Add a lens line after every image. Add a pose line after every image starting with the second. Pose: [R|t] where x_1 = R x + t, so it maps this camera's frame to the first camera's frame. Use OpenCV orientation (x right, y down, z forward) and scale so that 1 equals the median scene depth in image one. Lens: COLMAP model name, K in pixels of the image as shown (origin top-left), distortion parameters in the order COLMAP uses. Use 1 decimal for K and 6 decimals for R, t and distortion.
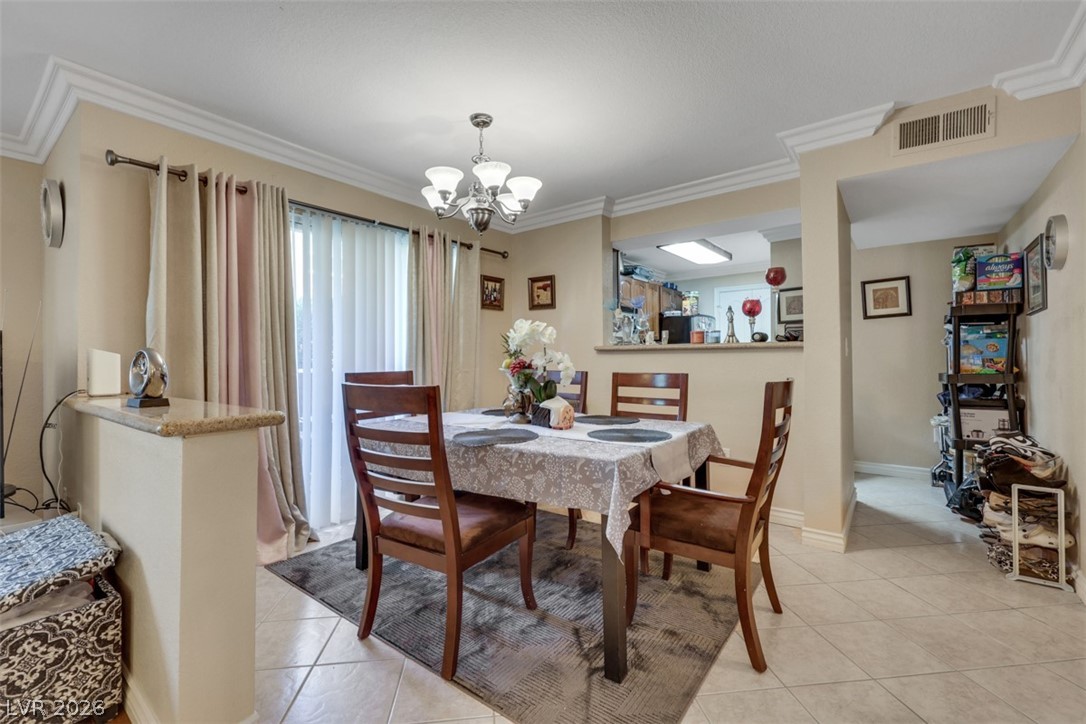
lens RADIAL K [[460.4, 0, 541.6], [0, 460.4, 355.0], [0, 0, 1]] dist [-0.001130, -0.000304]
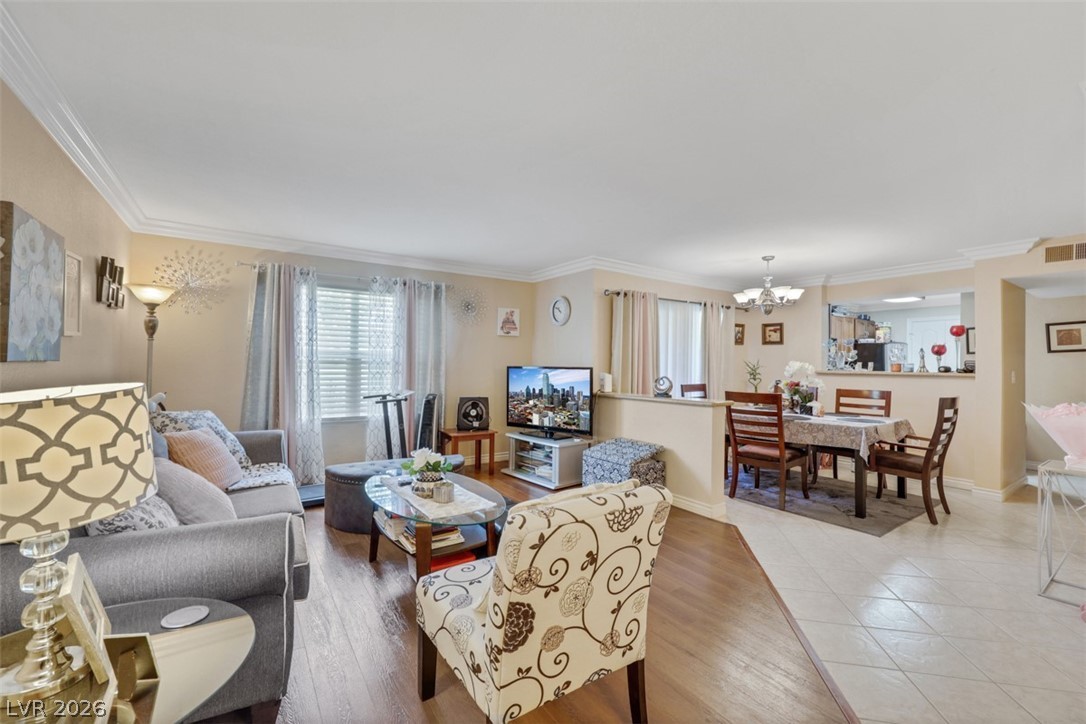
lens RADIAL K [[442.7, 0, 547.9], [0, 442.7, 361.7], [0, 0, 1]] dist [0.000200, -0.000187]
pose [[0.950992, 0.015374, -0.308833, -0.351004], [-0.015426, 0.999878, 0.002272, -0.047696], [0.308830, 0.002603, 0.951114, -0.865489]]
